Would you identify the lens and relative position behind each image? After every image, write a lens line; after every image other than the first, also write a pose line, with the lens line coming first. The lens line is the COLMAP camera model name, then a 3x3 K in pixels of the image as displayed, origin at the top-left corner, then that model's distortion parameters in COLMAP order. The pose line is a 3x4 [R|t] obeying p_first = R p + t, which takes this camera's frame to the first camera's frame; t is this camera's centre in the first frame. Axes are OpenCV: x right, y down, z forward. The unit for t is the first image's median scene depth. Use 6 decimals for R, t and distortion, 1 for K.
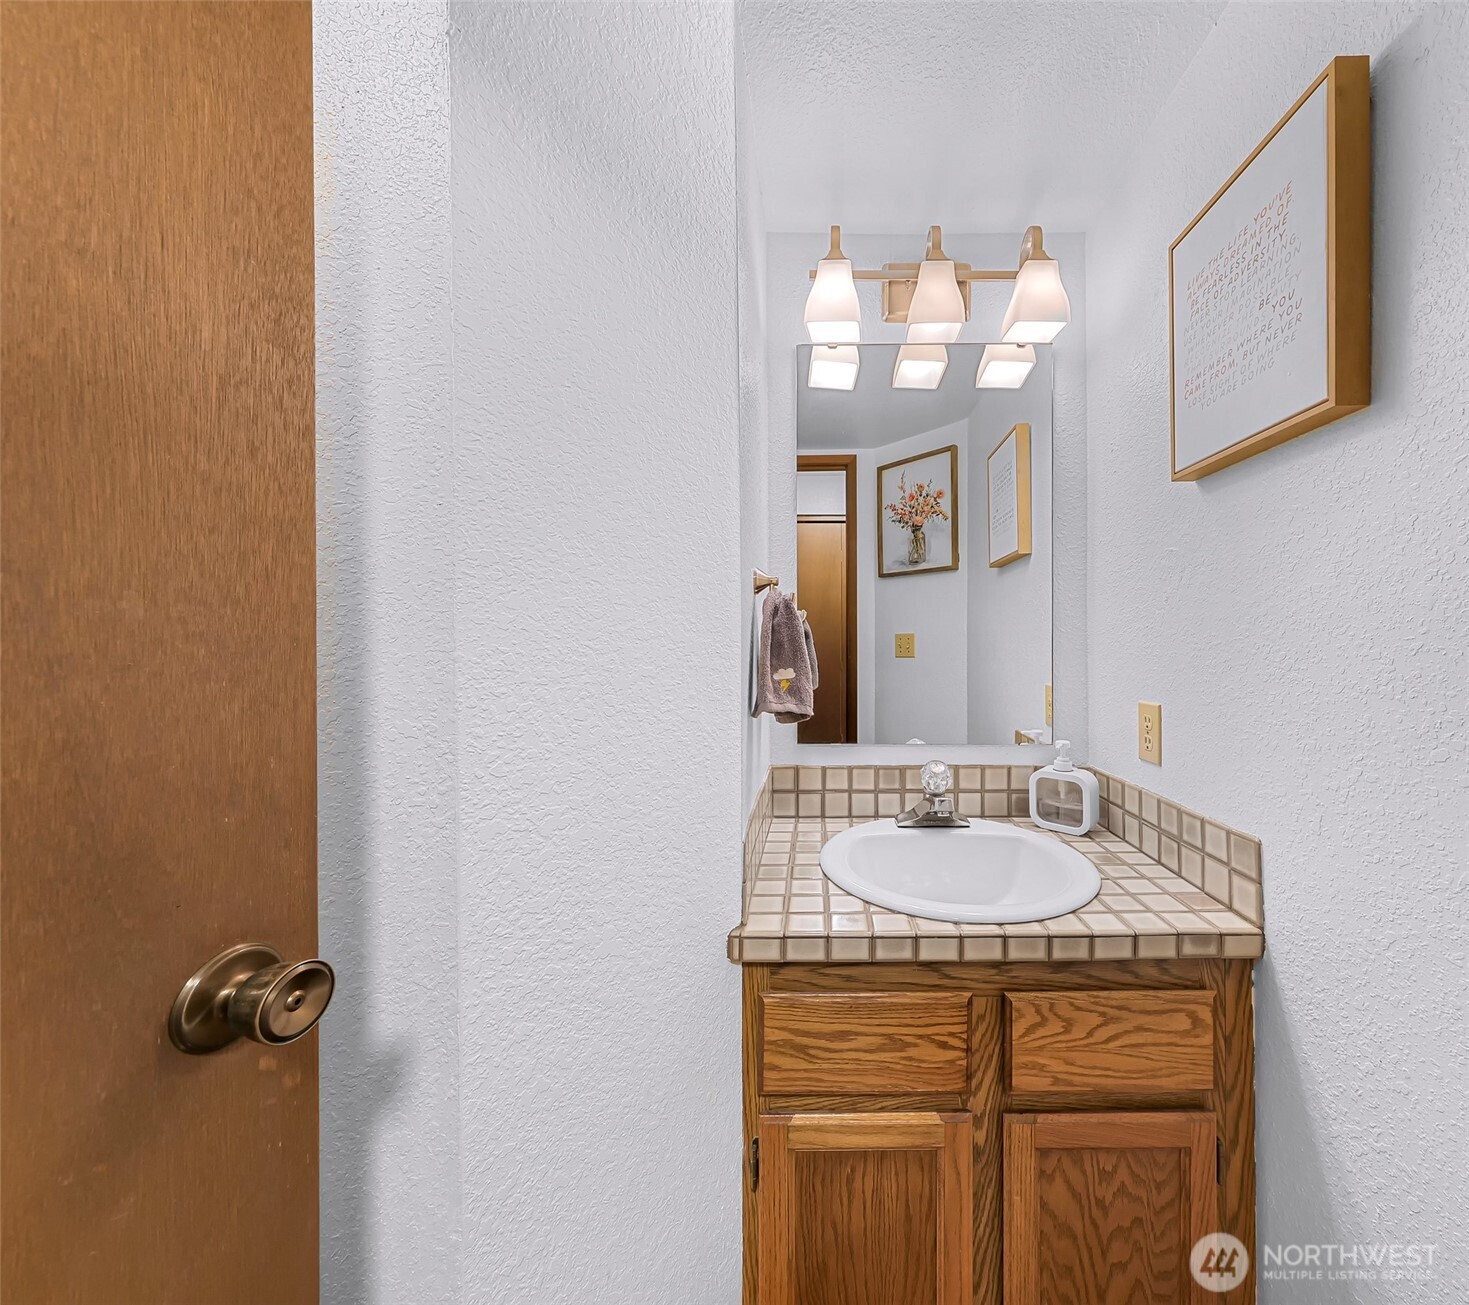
lens RADIAL K [[654.3, 0, 734.5], [0, 654.3, 652.5], [0, 0, 1]] dist [-0.003427, -0.000847]
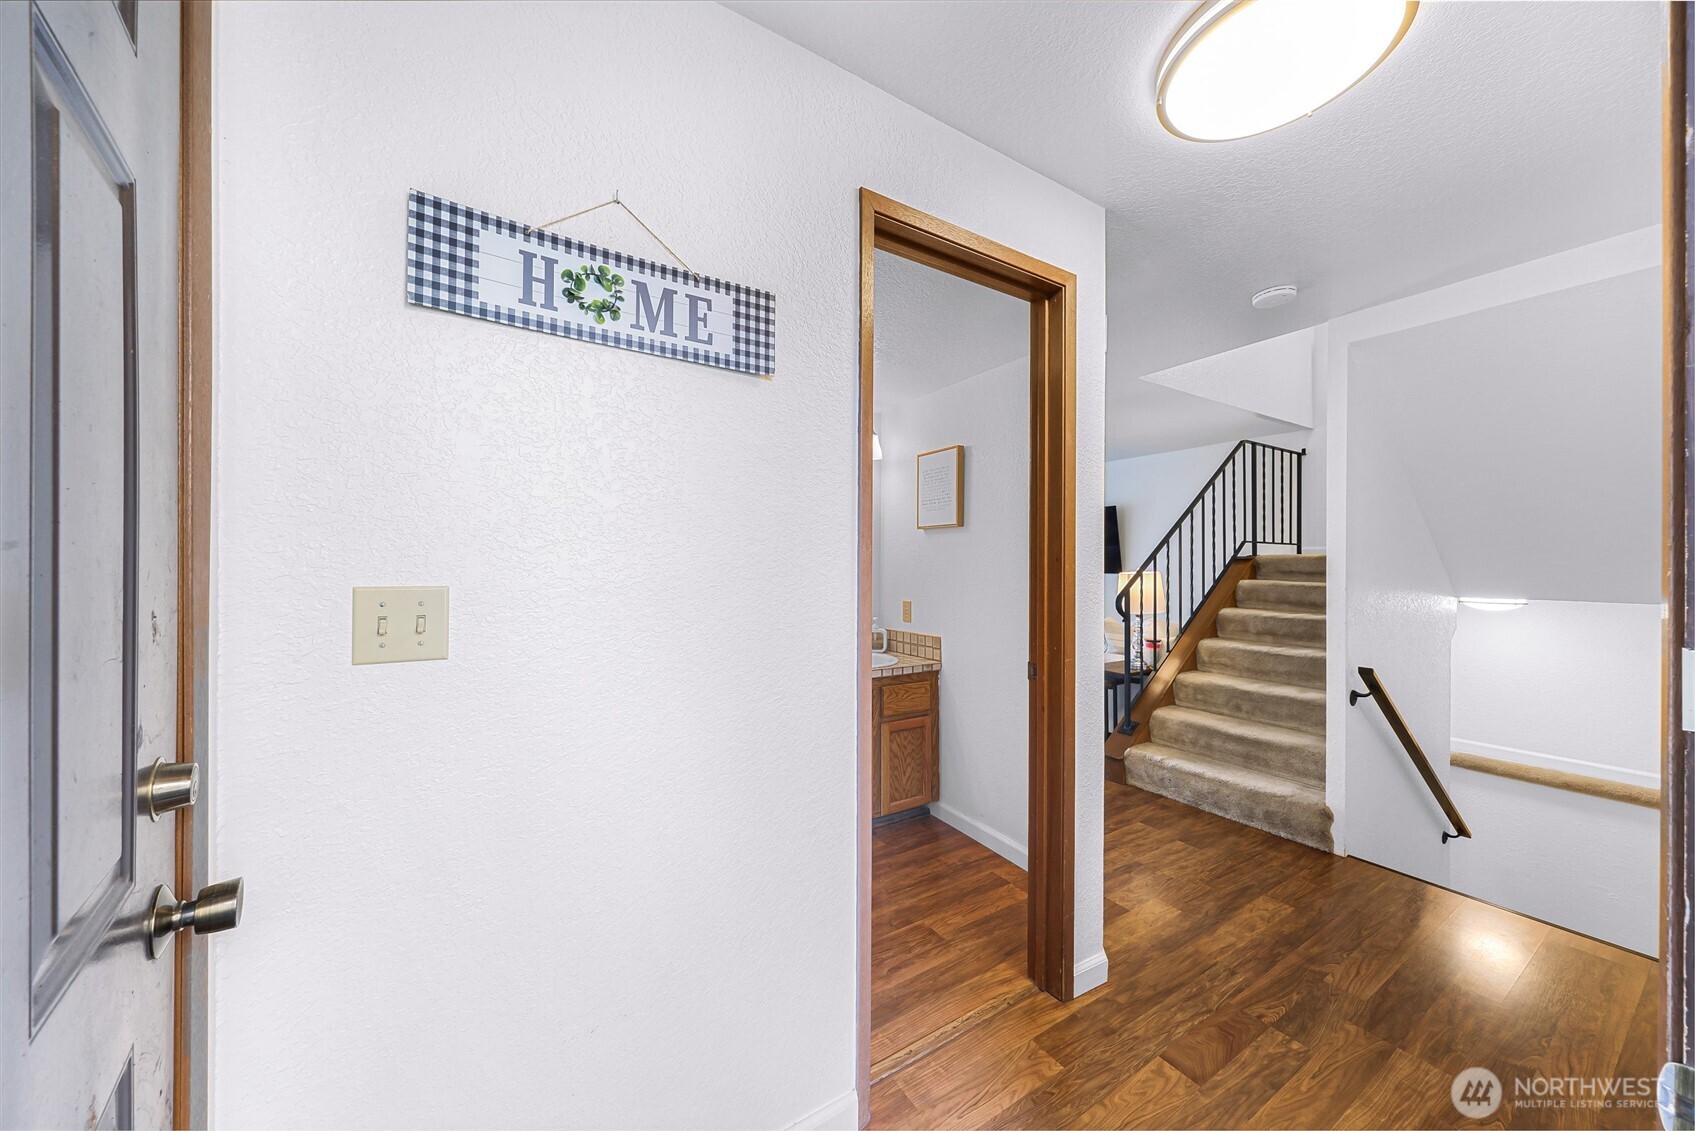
lens RADIAL K [[593.5, 0, 847.5], [0, 593.5, 565.5], [0, 0, 1]] dist [0.000613, 0.000071]
pose [[0.843693, 0.010553, 0.536723, -1.350670], [-0.004583, 0.999912, -0.012457, -0.059102], [-0.536807, 0.008050, 0.843667, -1.450564]]
